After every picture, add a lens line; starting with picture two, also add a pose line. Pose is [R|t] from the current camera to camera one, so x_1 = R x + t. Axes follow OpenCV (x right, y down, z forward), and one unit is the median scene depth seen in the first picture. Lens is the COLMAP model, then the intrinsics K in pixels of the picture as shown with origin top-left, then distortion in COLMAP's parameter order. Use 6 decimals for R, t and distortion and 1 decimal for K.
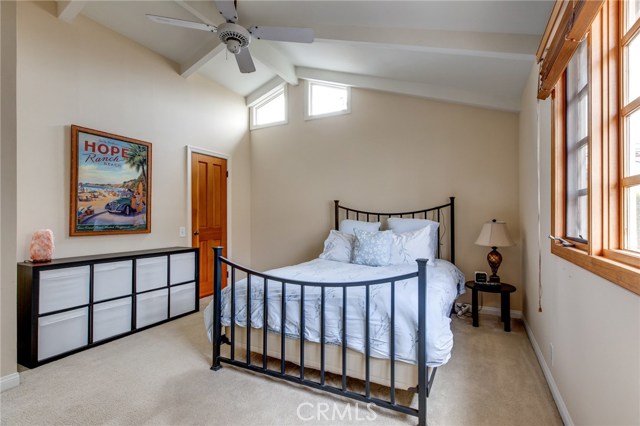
lens RADIAL K [[289.3, 0, 320.0], [0, 289.3, 213.0], [0, 0, 1]] dist [0.005073, 0.000197]
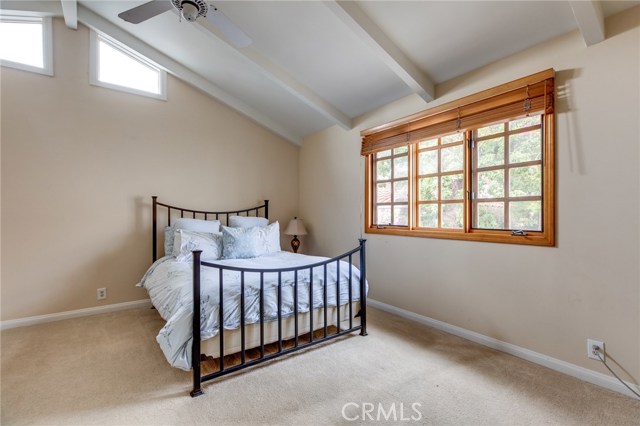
lens RADIAL K [[289.3, 0, 320.0], [0, 289.3, 213.0], [0, 0, 1]] dist [0.005073, 0.000197]
pose [[0.454951, 0.009545, 0.890466, -0.720488], [-0.013377, 0.999903, -0.003884, 0.005459], [-0.890416, -0.010145, 0.455034, 0.228203]]
